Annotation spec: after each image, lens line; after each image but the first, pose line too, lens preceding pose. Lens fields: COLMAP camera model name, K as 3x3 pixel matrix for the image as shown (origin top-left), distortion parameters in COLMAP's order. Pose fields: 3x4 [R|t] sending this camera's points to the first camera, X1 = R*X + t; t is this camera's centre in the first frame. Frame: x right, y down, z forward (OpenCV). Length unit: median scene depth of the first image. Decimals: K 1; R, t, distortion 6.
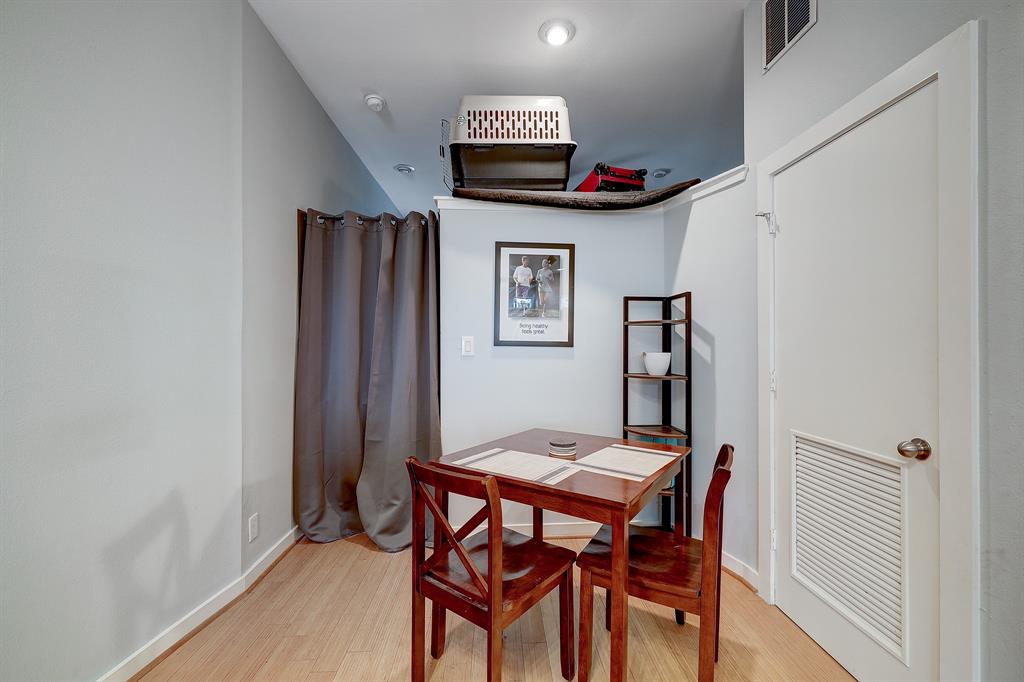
lens RADIAL K [[427.7, 0, 521.3], [0, 427.7, 343.2], [0, 0, 1]] dist [0.001323, -0.000125]
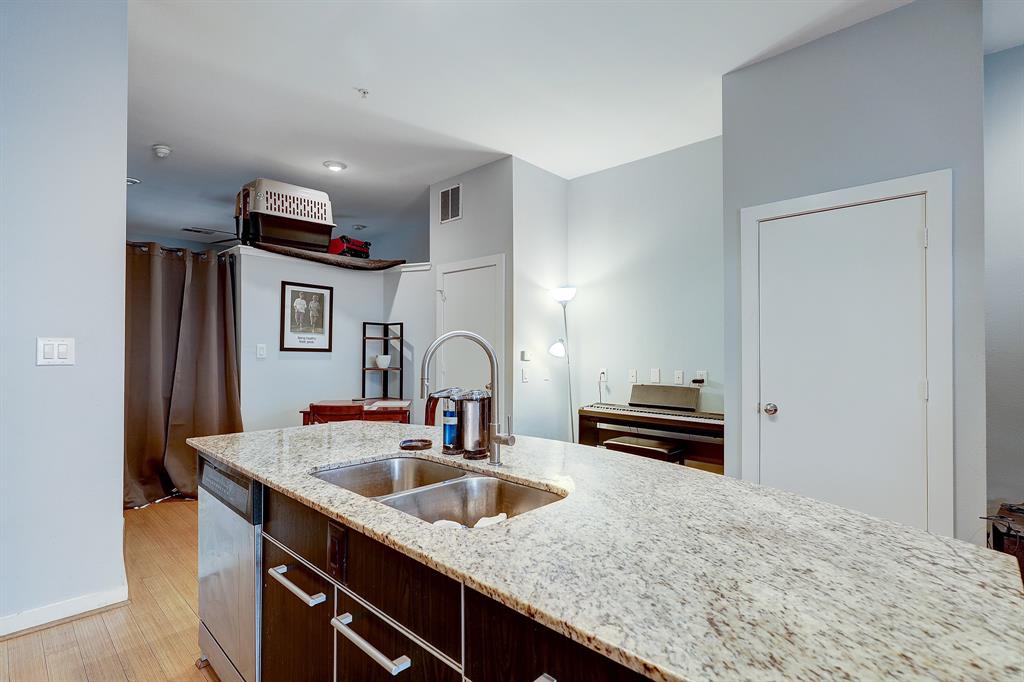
lens RADIAL K [[483.6, 0, 507.7], [0, 483.6, 346.9], [0, 0, 1]] dist [0.002679, -0.000036]
pose [[0.726908, 0.009490, 0.686669, -0.645792], [-0.005735, 0.999954, -0.007749, -0.000344], [-0.686711, 0.001694, 0.726929, -0.760194]]
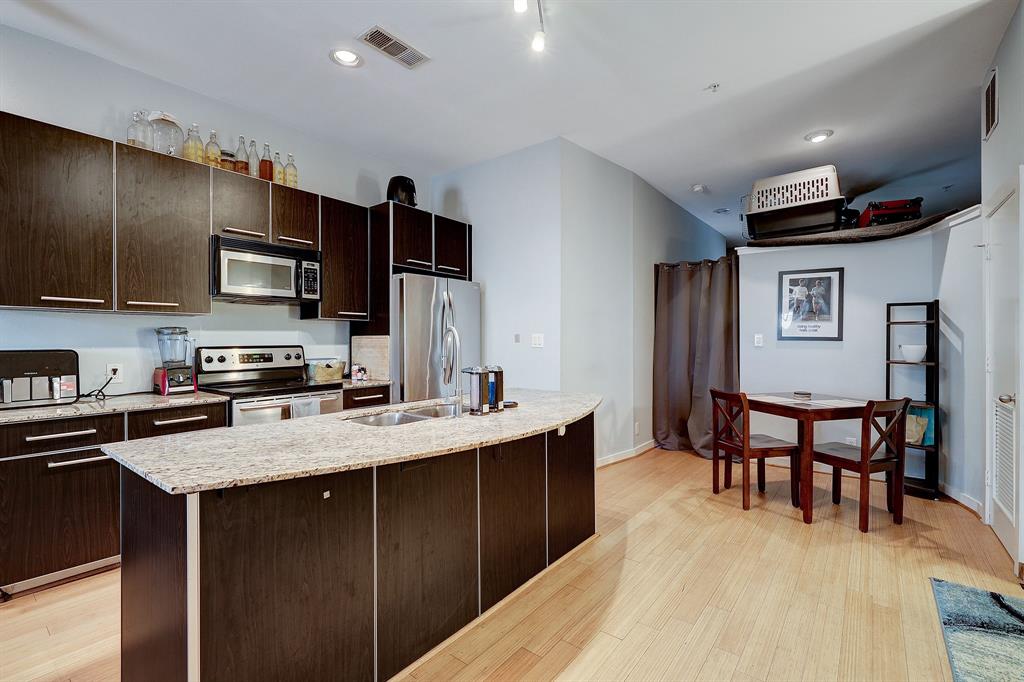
lens RADIAL K [[463.6, 0, 515.2], [0, 463.6, 341.3], [0, 0, 1]] dist [0.014078, 0.000085]
pose [[0.753738, 0.000814, -0.657175, 0.324585], [0.003358, 0.999981, 0.005091, -0.001361], [0.657167, -0.006044, 0.753721, -0.873722]]
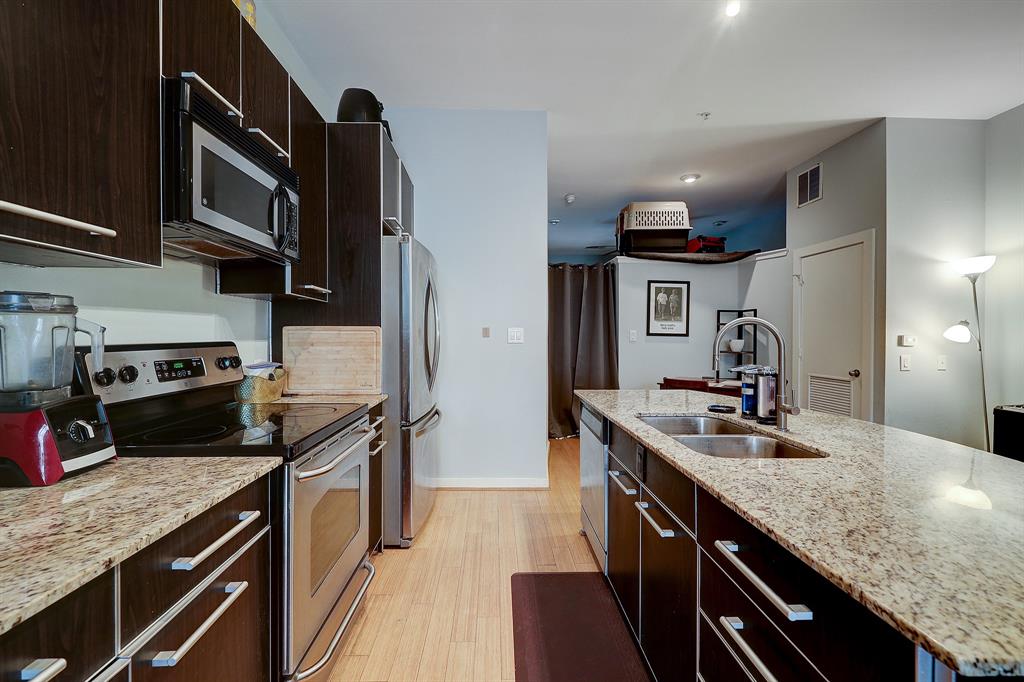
lens RADIAL K [[440.2, 0, 512.0], [0, 440.2, 341.0], [0, 0, 1]] dist [0.001686, 0.000076]
pose [[0.999876, 0.003862, -0.015296, -0.629220], [-0.003641, 0.999889, 0.014463, 0.002837], [0.015350, -0.014405, 0.999778, -0.944204]]
